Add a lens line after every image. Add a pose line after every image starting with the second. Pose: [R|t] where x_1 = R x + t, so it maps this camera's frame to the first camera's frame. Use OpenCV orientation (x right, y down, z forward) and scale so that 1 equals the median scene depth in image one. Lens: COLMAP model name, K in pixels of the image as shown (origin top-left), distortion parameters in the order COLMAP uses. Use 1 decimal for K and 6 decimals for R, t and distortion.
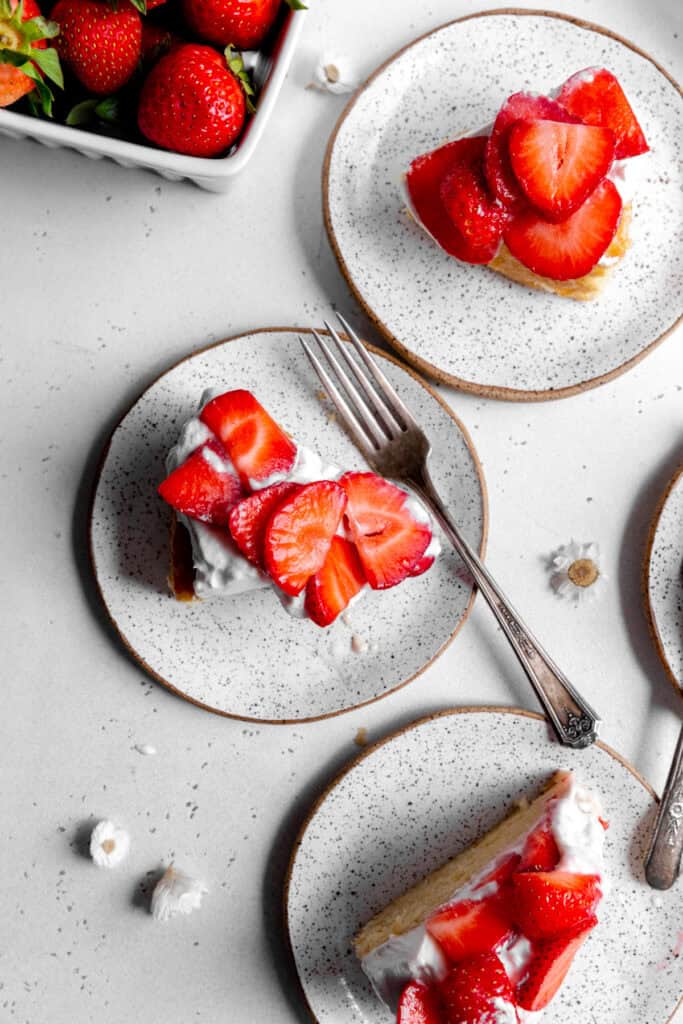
lens RADIAL K [[1191.5, 0, 341.5], [0, 1191.5, 512.8], [0, 0, 1]] dist [0.016950, 0.000000]
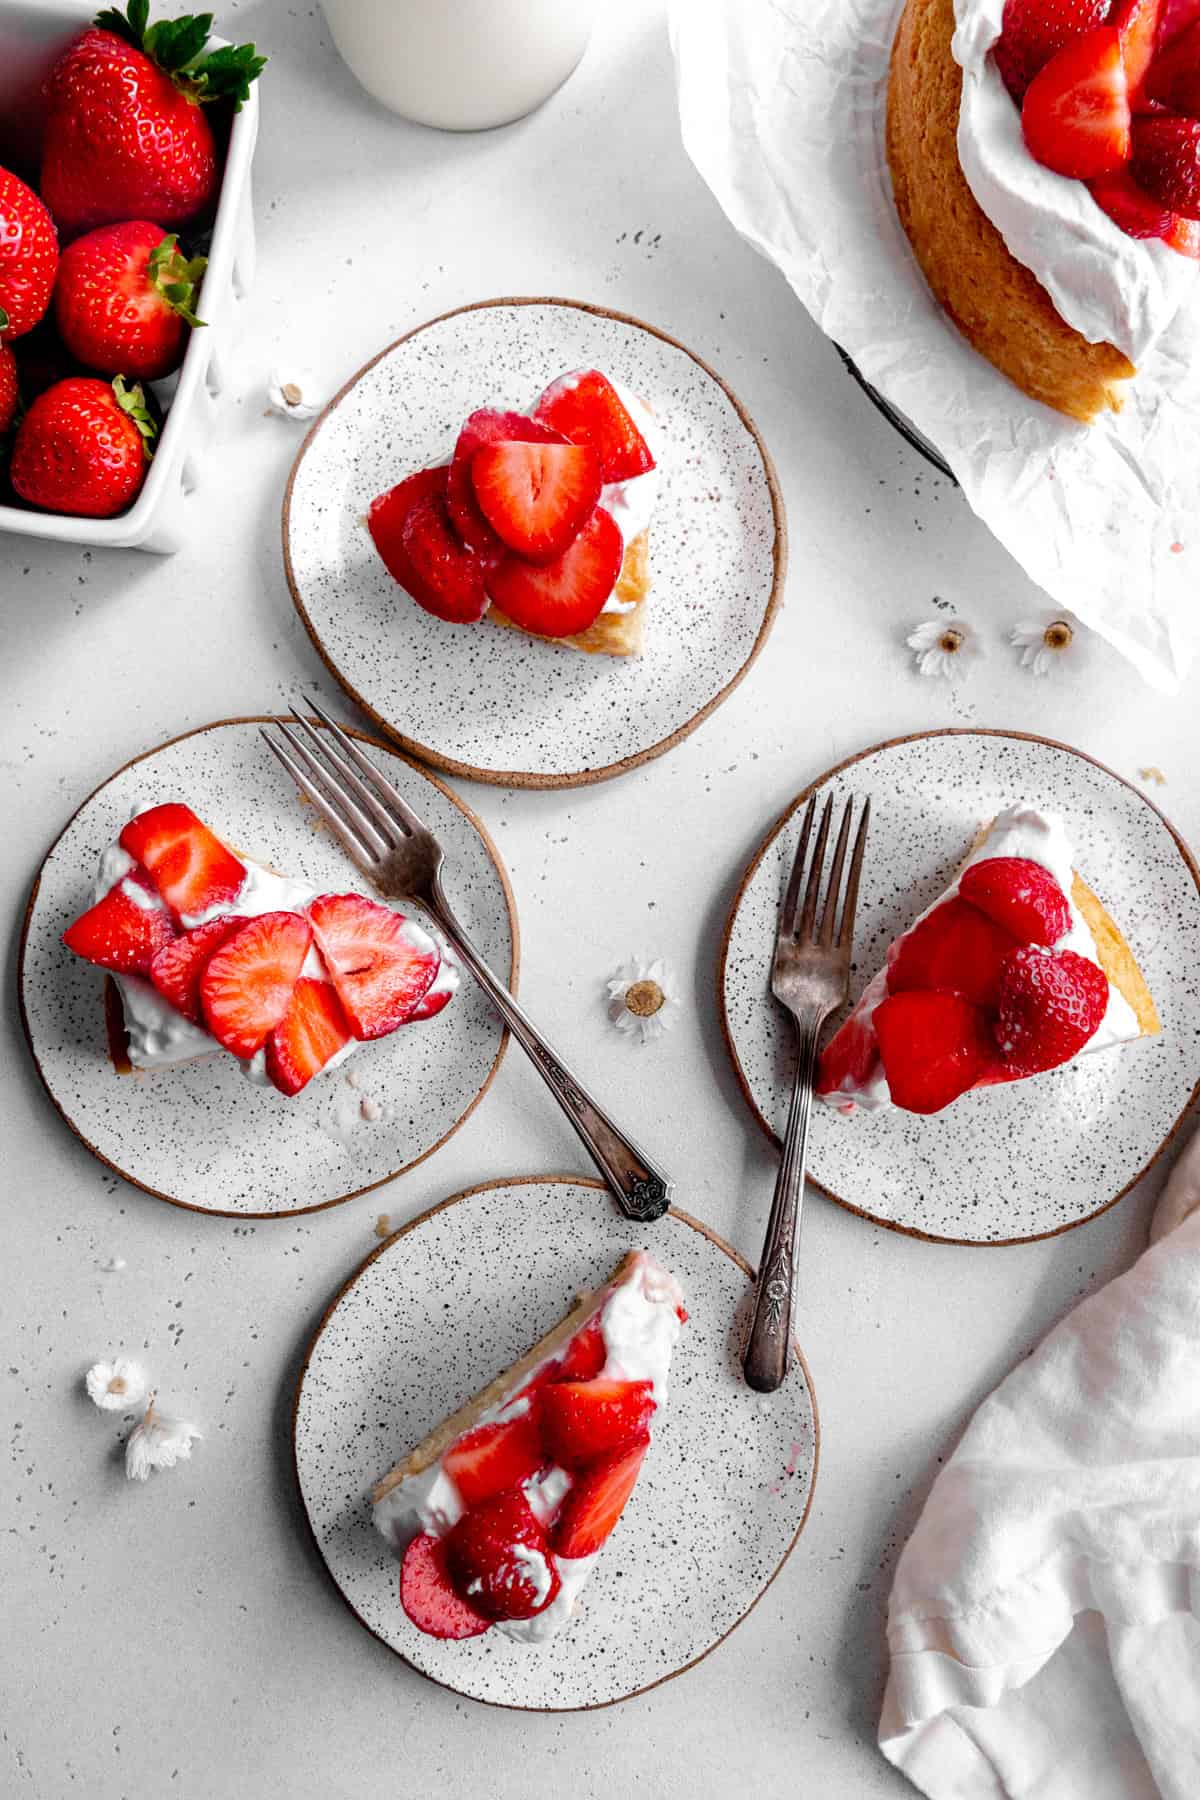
lens RADIAL K [[1562.1, 0, 601.4], [0, 1562.1, 898.4], [0, 0, 1]] dist [0.003087, 0.022996]
pose [[0.997257, -0.073865, -0.004647, 0.185238], [0.073799, 0.997187, -0.013099, -0.004517], [0.005602, 0.012720, 0.999903, -0.037925]]
